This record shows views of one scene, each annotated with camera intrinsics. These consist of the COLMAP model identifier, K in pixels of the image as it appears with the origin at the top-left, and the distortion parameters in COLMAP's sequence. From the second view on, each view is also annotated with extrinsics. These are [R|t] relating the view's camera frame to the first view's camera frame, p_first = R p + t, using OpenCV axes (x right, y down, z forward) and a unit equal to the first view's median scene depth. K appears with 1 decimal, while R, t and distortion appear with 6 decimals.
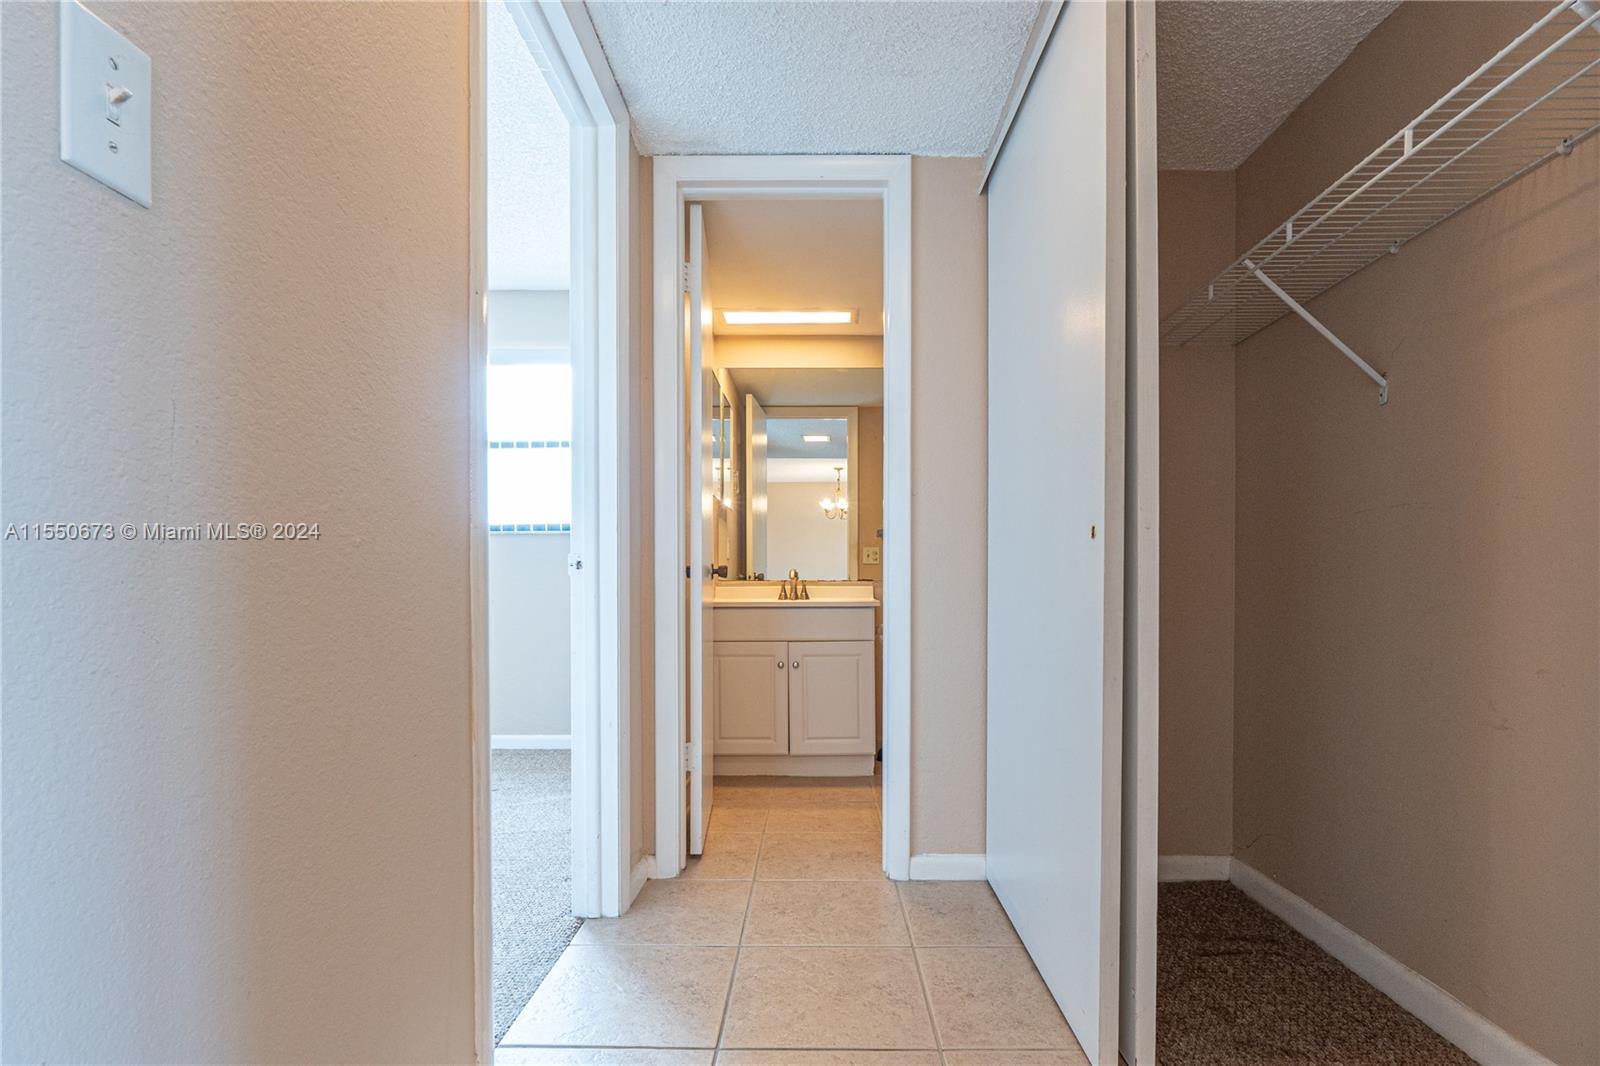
lens RADIAL K [[783.7, 0, 822.9], [0, 783.7, 600.1], [0, 0, 1]] dist [-0.003882, 0.000769]
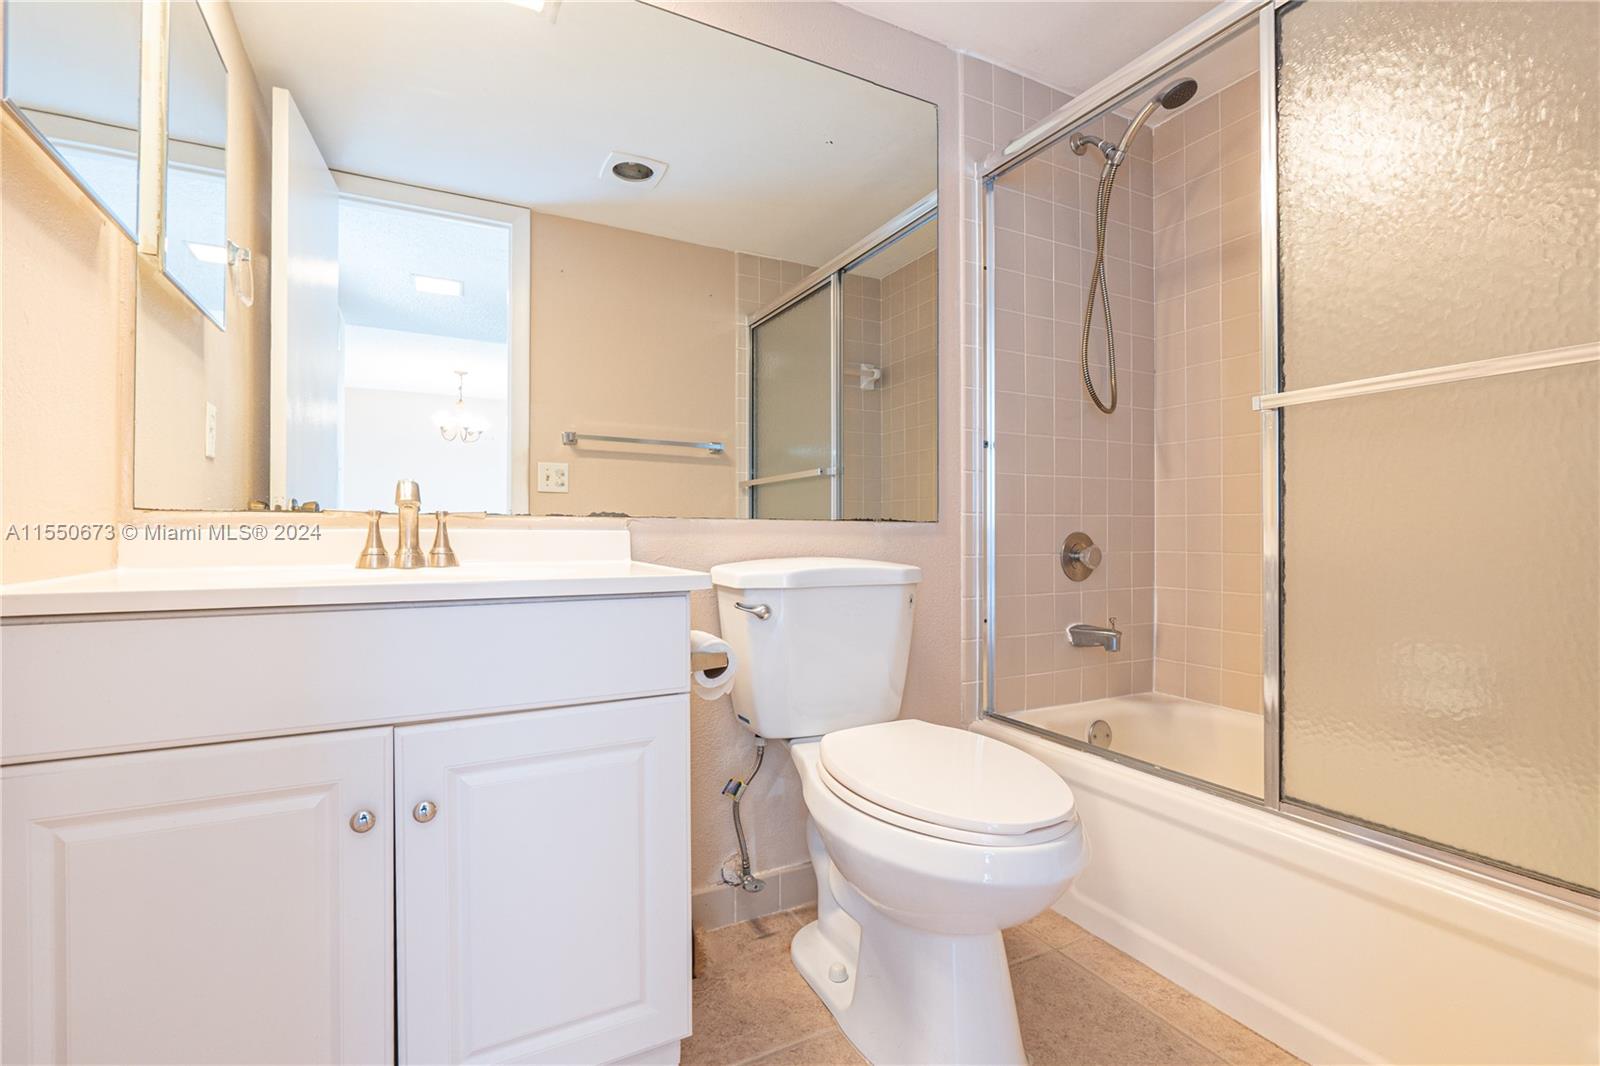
lens RADIAL K [[739.9, 0, 796.7], [0, 739.9, 540.5], [0, 0, 1]] dist [-0.004183, 0.001152]
pose [[0.891943, 0.003385, 0.452136, -0.051806], [0.000639, 0.999962, -0.008747, -0.015259], [-0.452148, 0.008091, 0.891906, 1.024778]]
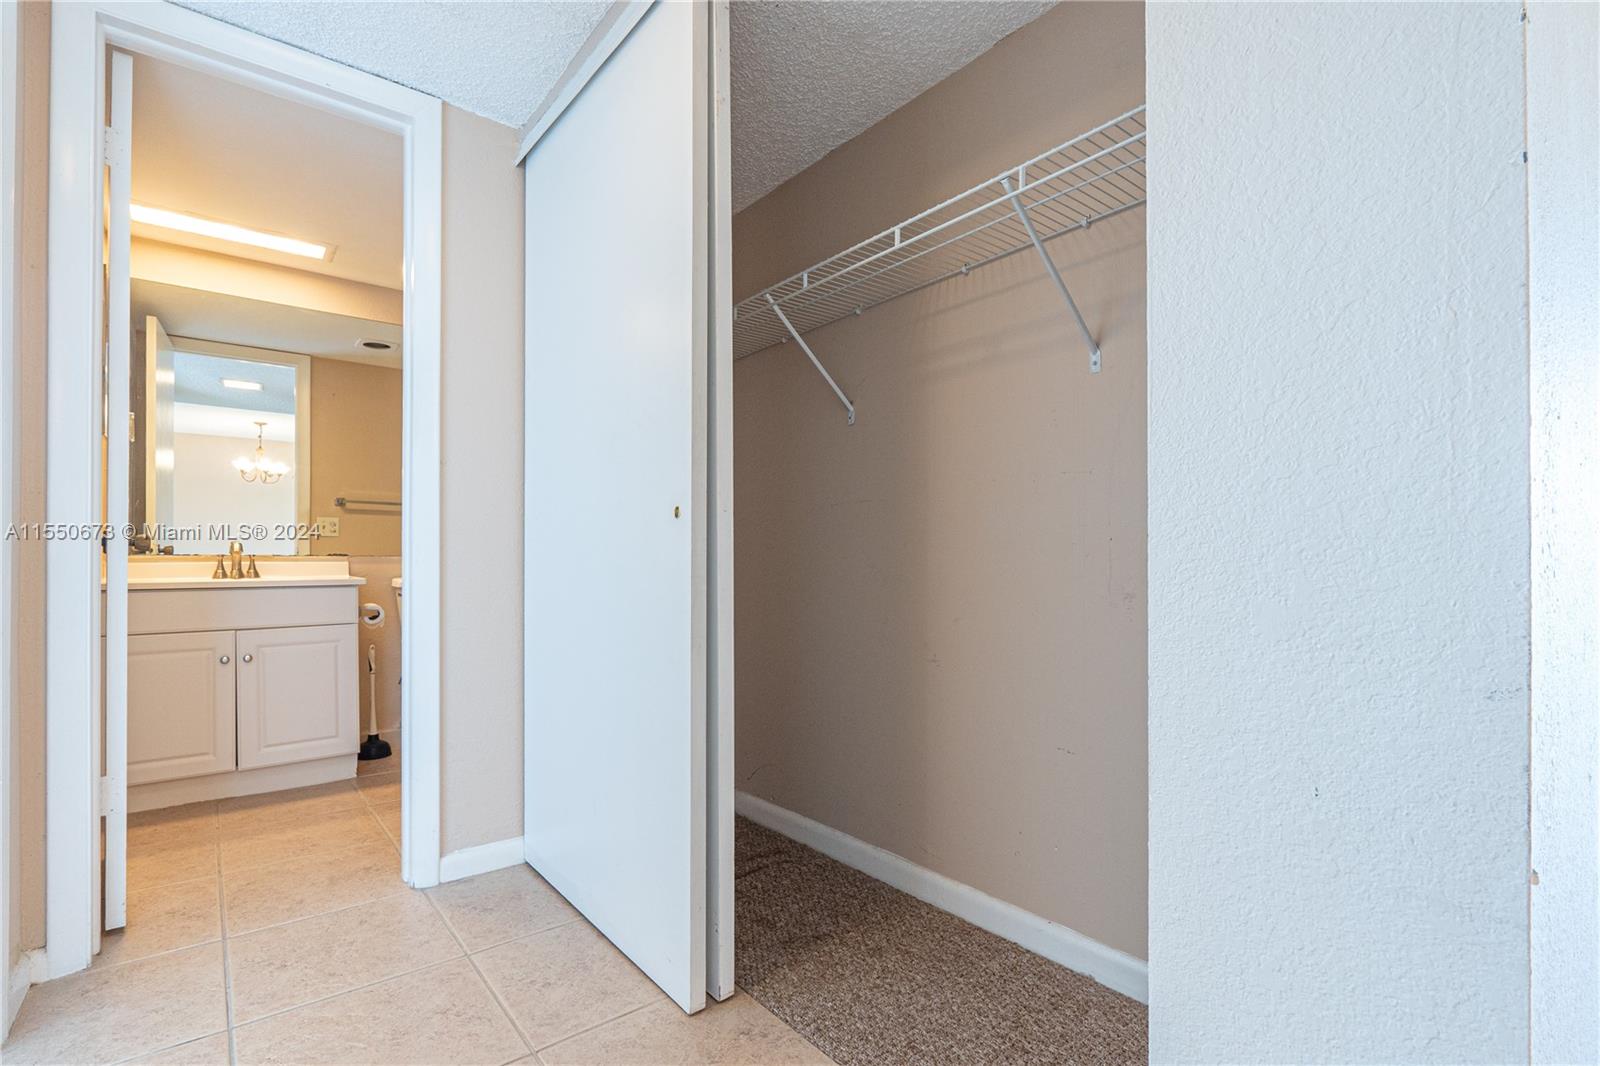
lens RADIAL K [[738.1, 0, 801.3], [0, 738.1, 556.6], [0, 0, 1]] dist [-0.002025, 0.000206]
pose [[0.780276, 0.002919, 0.625429, -0.094779], [0.012085, 0.999732, -0.019742, -0.001705], [-0.625319, 0.022962, 0.780031, 0.054335]]
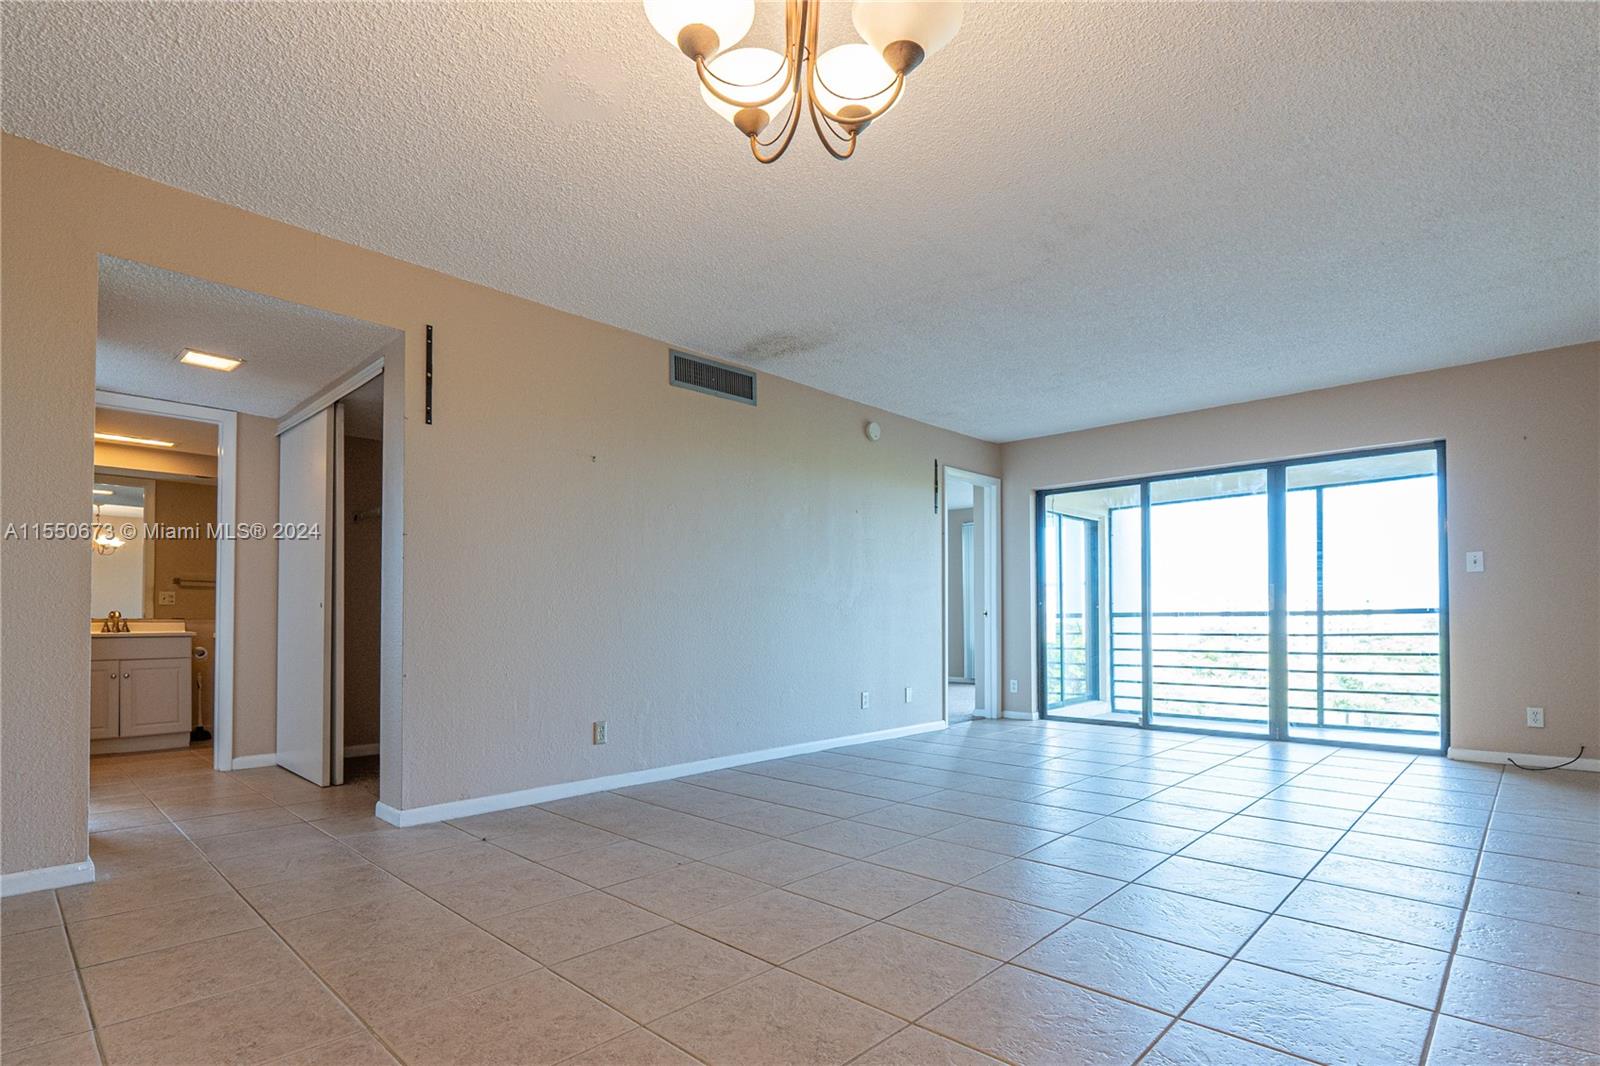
lens RADIAL K [[789.9, 0, 794.1], [0, 789.9, 613.1], [0, 0, 1]] dist [-0.015146, 0.000214]
pose [[0.697659, 0.011959, 0.716330, -0.310166], [0.010220, 0.999593, -0.026641, 0.023885], [-0.716357, 0.025908, 0.697252, -1.361495]]
